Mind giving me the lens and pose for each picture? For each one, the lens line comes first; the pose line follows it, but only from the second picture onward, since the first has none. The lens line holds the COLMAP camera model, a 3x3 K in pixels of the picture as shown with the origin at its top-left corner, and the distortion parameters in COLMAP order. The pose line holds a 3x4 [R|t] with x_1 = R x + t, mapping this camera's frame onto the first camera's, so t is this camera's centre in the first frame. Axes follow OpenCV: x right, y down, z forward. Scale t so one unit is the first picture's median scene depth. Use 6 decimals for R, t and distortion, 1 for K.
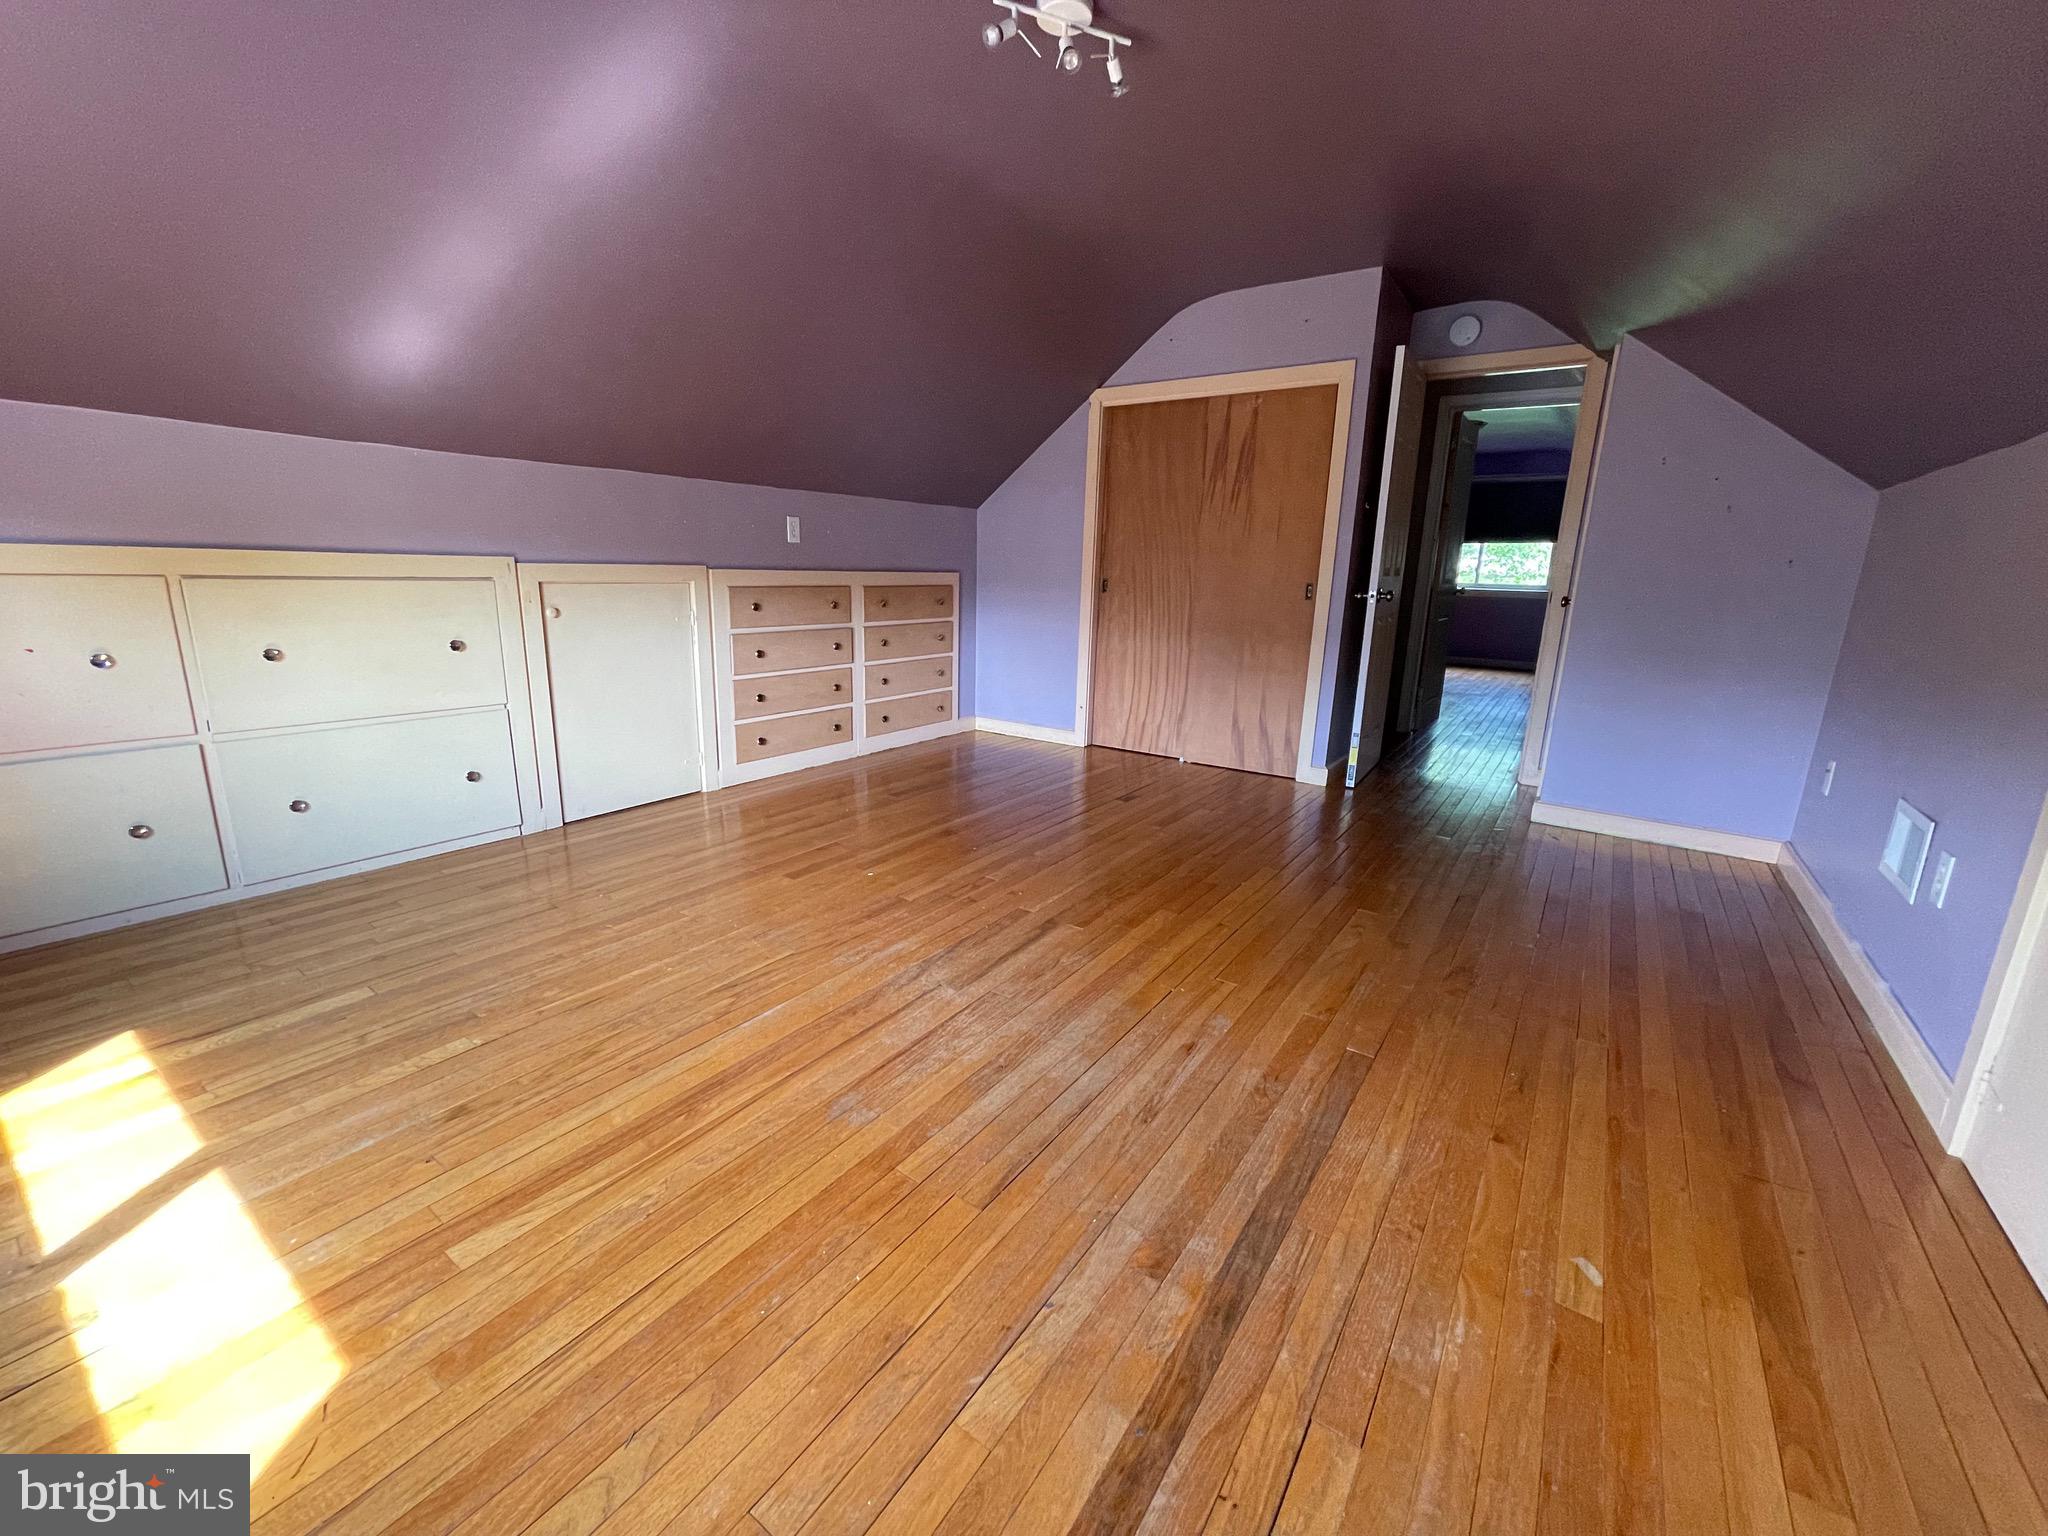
lens RADIAL K [[828.4, 0, 1028.7], [0, 828.4, 767.4], [0, 0, 1]] dist [0.002670, -0.000742]
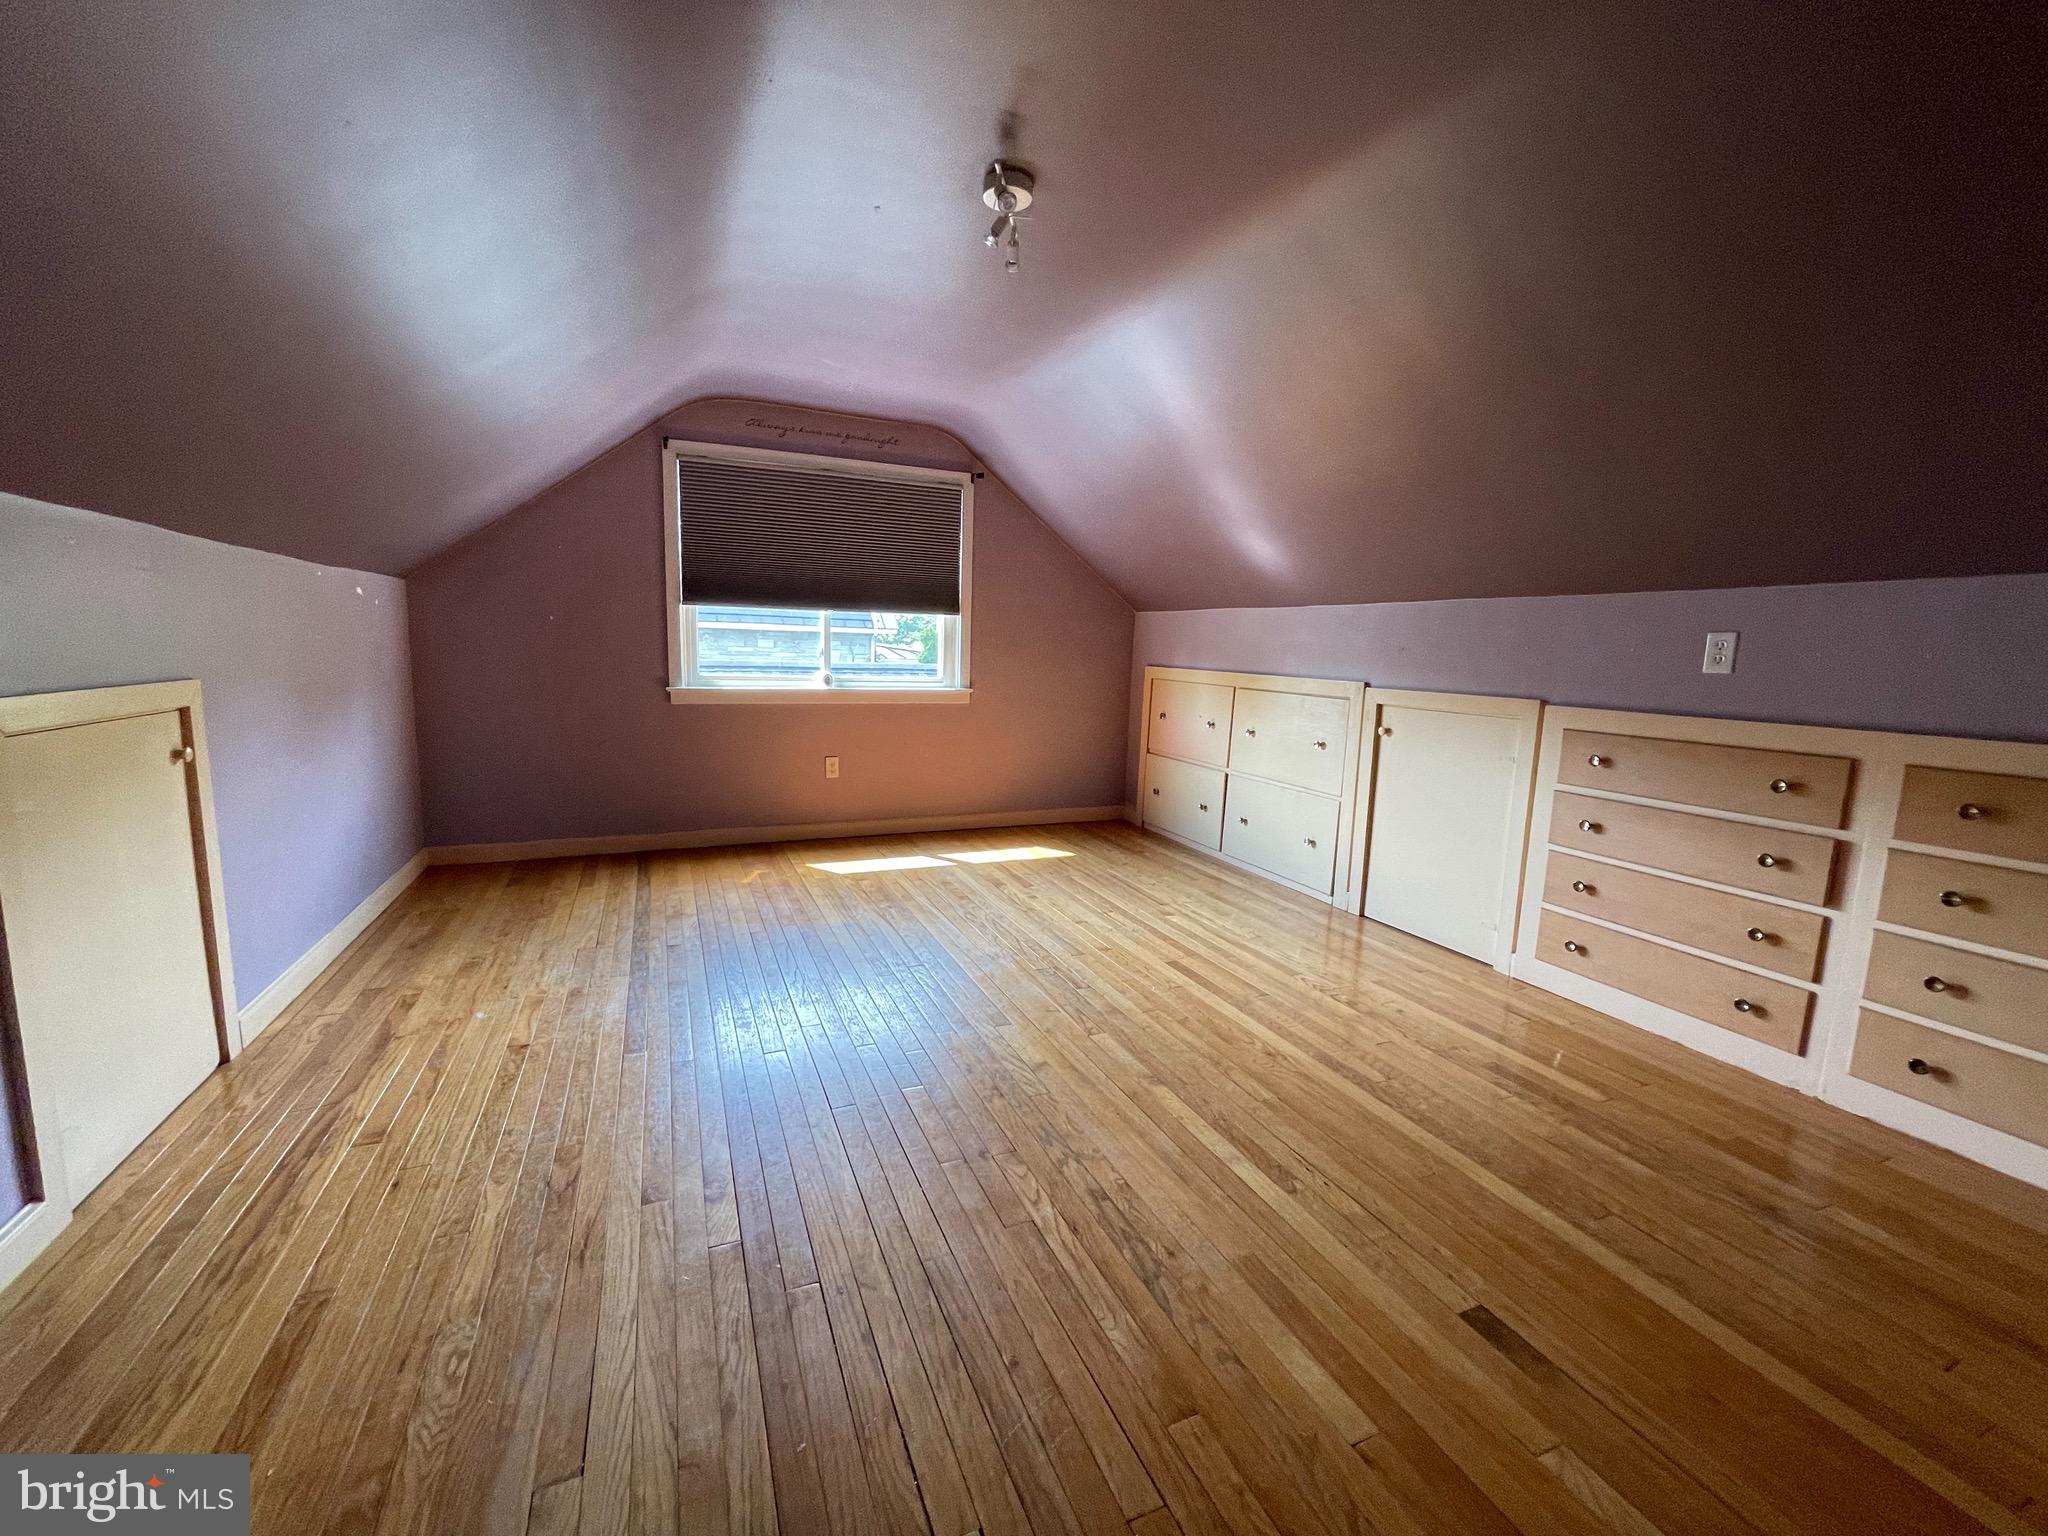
lens RADIAL K [[828.4, 0, 1022.3], [0, 828.4, 770.6], [0, 0, 1]] dist [0.002670, -0.000742]
pose [[-0.526608, 0.084777, -0.845871, 0.507856], [-0.246238, 0.937148, 0.247224, -0.230872], [0.813665, 0.338476, -0.472634, 0.902707]]
